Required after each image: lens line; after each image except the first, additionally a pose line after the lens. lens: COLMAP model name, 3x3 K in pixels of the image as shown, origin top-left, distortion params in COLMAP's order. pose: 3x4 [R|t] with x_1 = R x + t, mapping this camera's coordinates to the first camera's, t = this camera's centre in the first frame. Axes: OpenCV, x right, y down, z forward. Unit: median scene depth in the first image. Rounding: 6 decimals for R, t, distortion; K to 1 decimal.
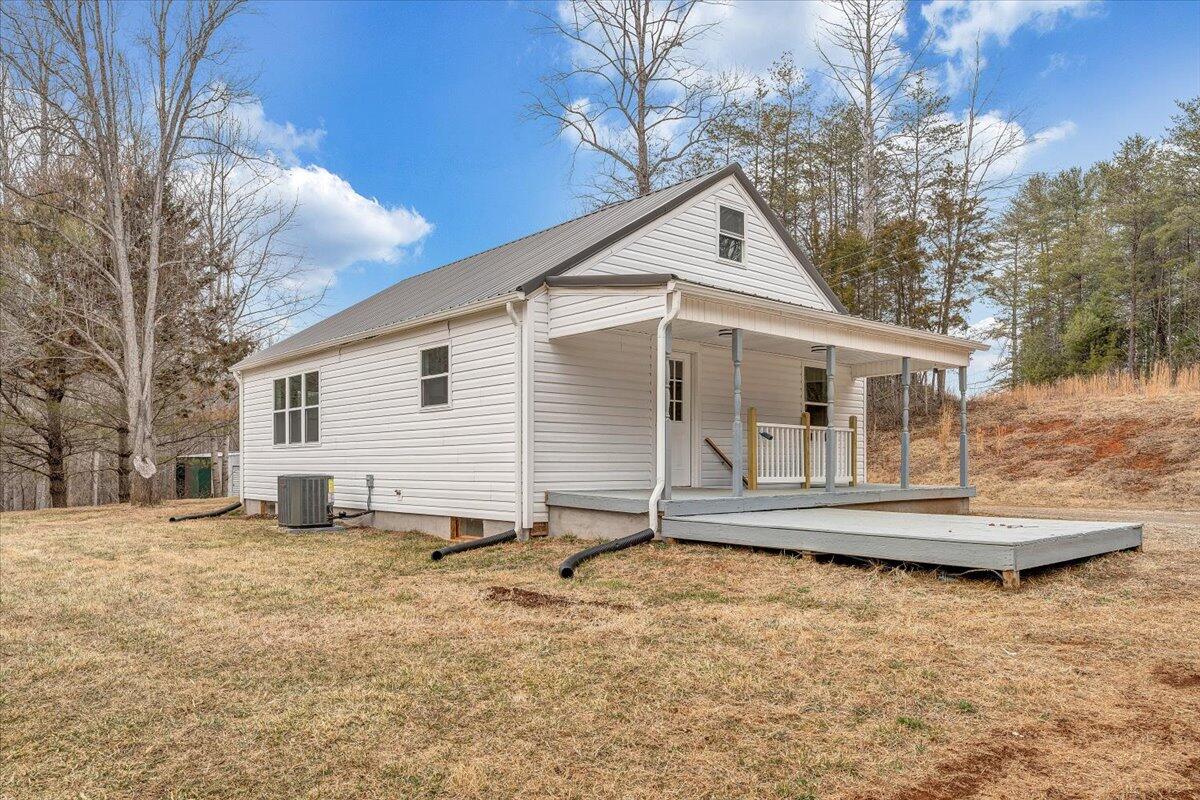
lens RADIAL K [[827.6, 0, 602.7], [0, 827.6, 468.8], [0, 0, 1]] dist [0.003193, 0.000704]
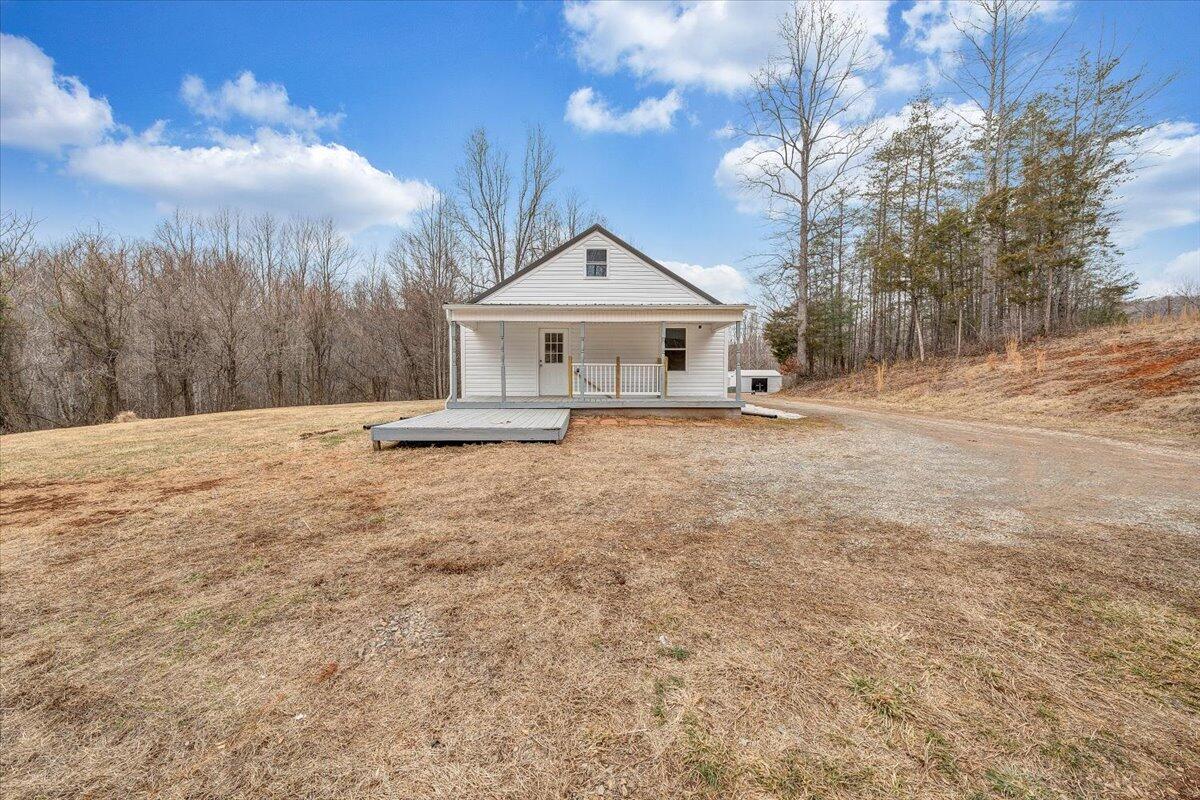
lens RADIAL K [[415.5, 0, 596.0], [0, 415.5, 397.9], [0, 0, 1]] dist [-0.000071, -0.000063]
pose [[0.765159, 0.033196, -0.642985, 0.761982], [-0.005186, 0.998955, 0.045403, -0.019061], [0.643820, -0.031406, 0.764532, 0.262354]]
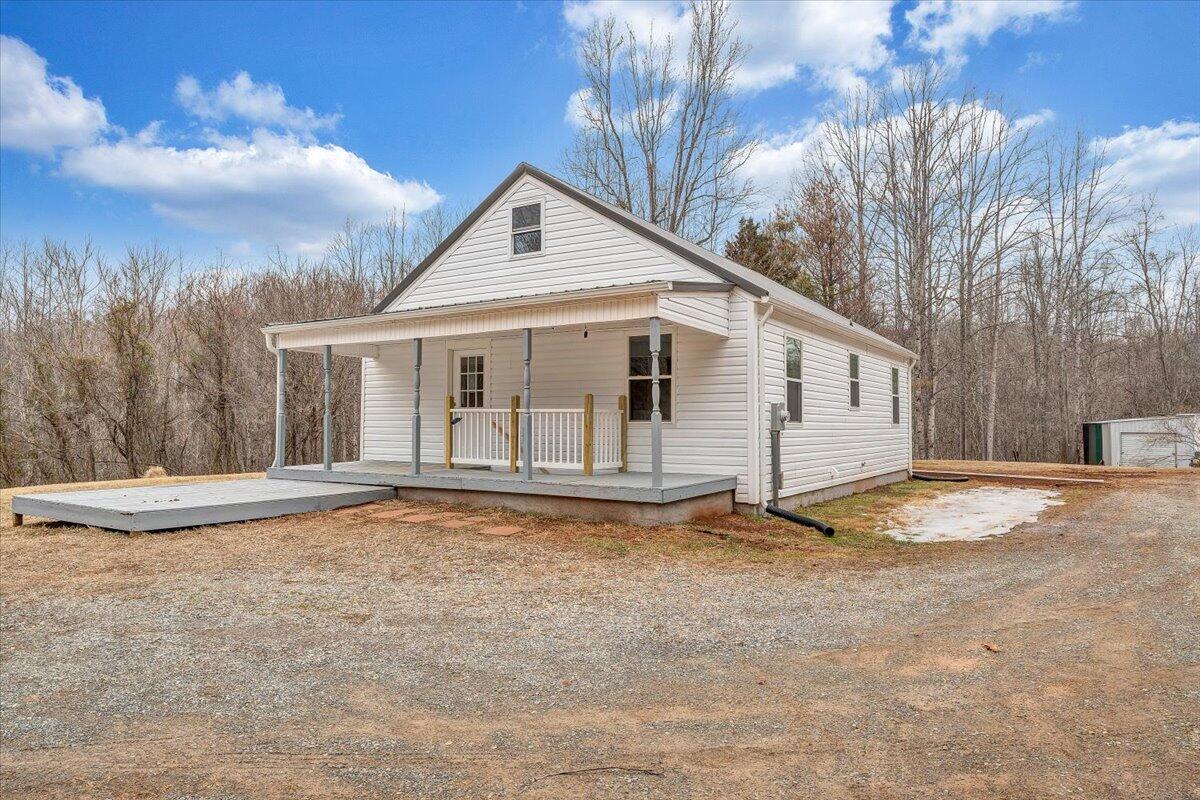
lens RADIAL K [[762.4, 0, 575.1], [0, 762.4, 398.9], [0, 0, 1]] dist [0.002755, 0.001853]
pose [[0.263028, -0.031545, -0.964272, 1.086977], [-0.011897, 0.999283, -0.035936, -0.032176], [0.964715, 0.020924, 0.262464, 0.797566]]
